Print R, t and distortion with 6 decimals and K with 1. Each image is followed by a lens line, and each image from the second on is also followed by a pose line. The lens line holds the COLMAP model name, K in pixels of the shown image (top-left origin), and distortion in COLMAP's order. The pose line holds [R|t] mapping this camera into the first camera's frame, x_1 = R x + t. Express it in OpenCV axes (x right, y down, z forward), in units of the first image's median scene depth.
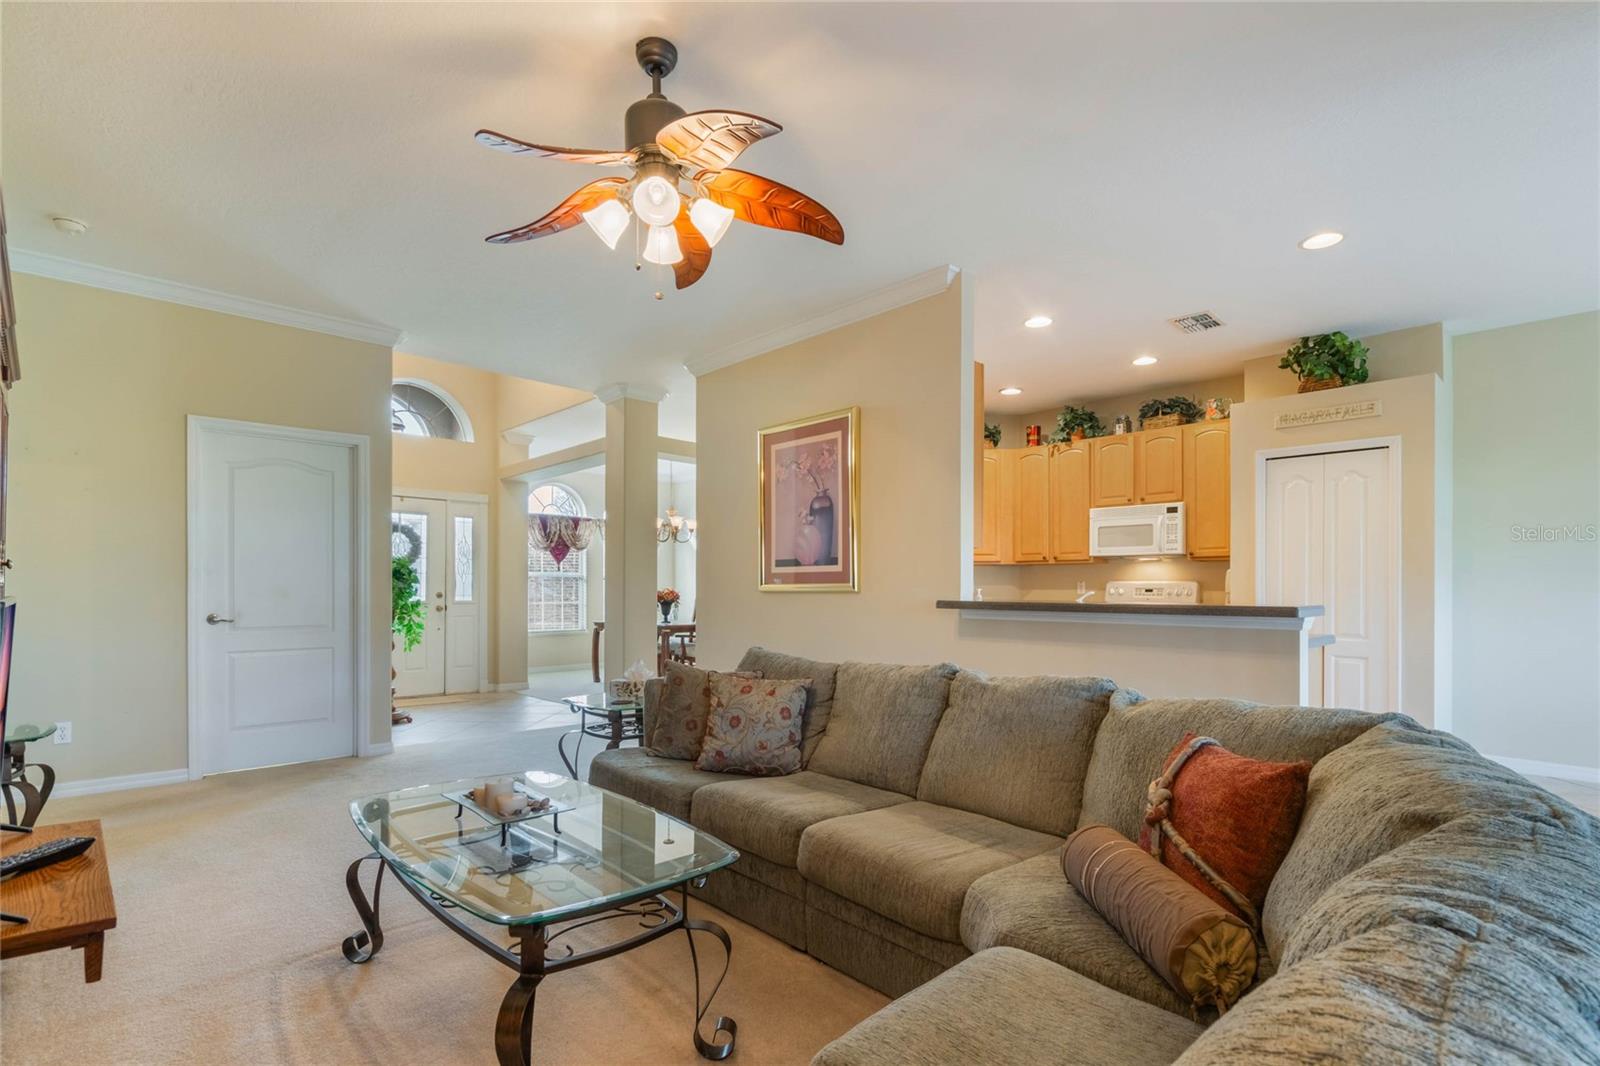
lens RADIAL K [[743.1, 0, 816.3], [0, 743.1, 575.8], [0, 0, 1]] dist [-0.003453, 0.001000]
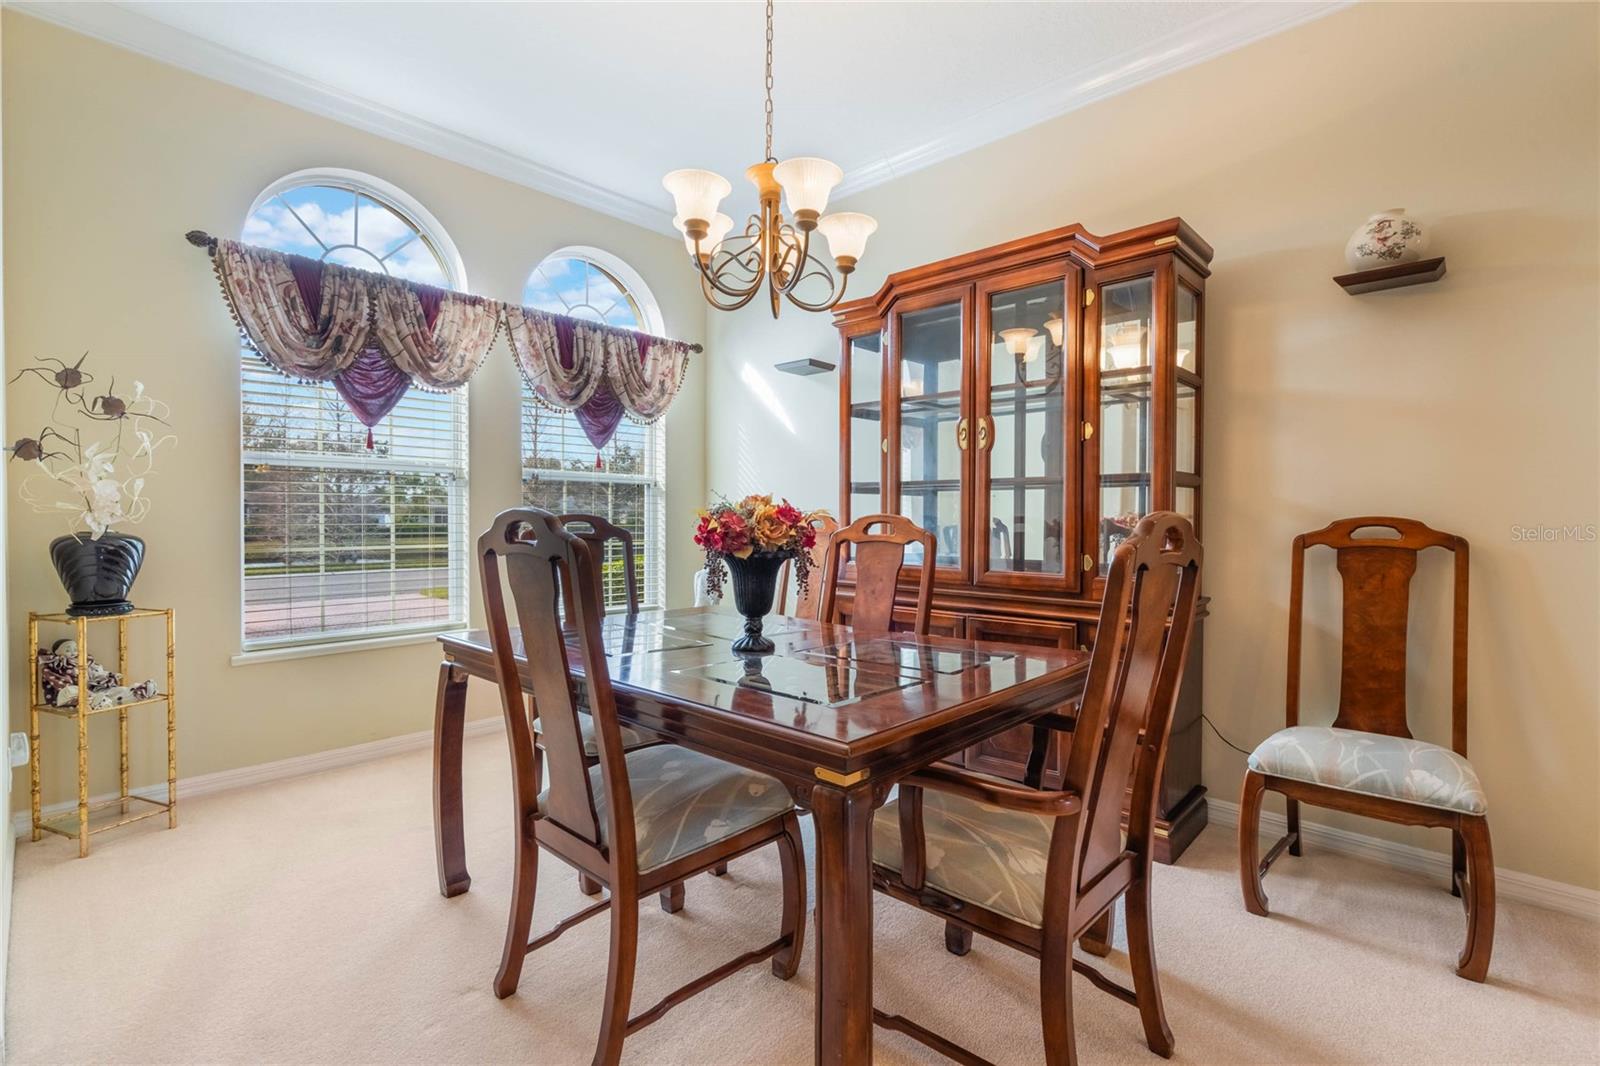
lens RADIAL K [[743.1, 0, 830.7], [0, 743.1, 521.7], [0, 0, 1]] dist [-0.003453, 0.001000]
pose [[0.998667, 0.005296, 0.051351, -0.259751], [-0.006566, 0.999676, 0.024604, 0.024638], [-0.051204, -0.024908, 0.998378, 1.052202]]
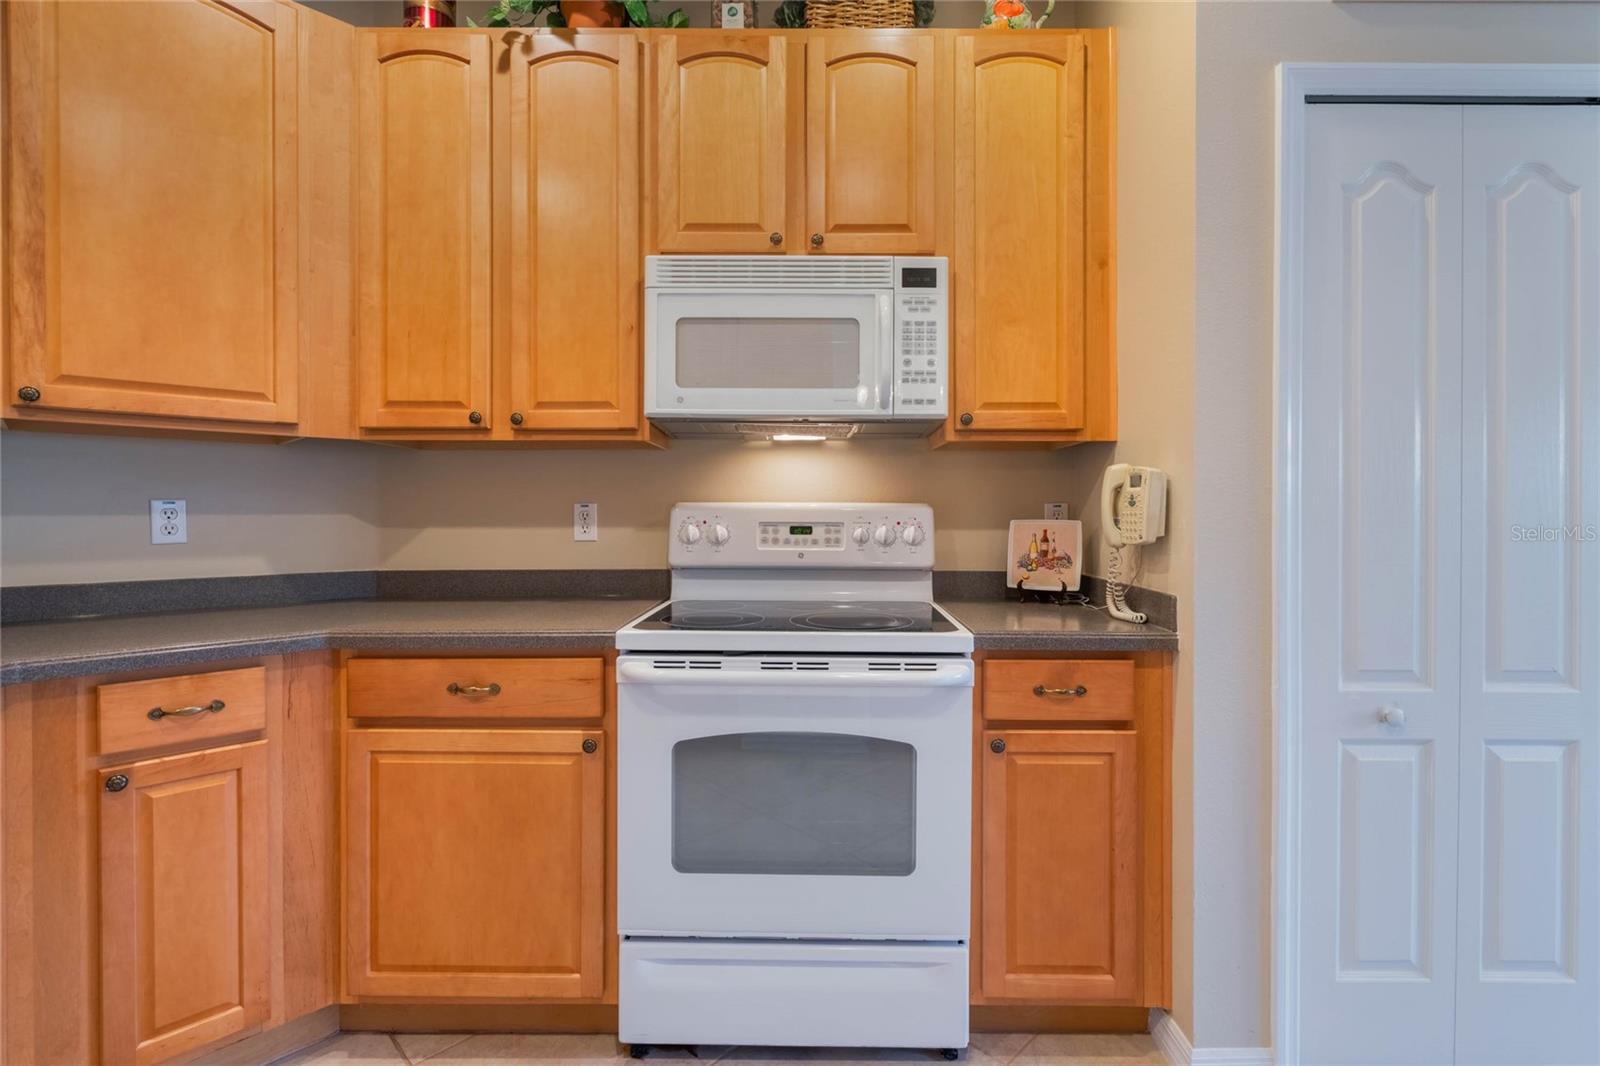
lens RADIAL K [[743.1, 0, 823.9], [0, 743.1, 513.0], [0, 0, 1]] dist [-0.003453, 0.001000]
pose [[0.692756, -0.005070, 0.721154, 0.203777], [-0.008865, 0.999840, 0.015546, 0.006266], [-0.721117, -0.017163, 0.692600, 0.738918]]
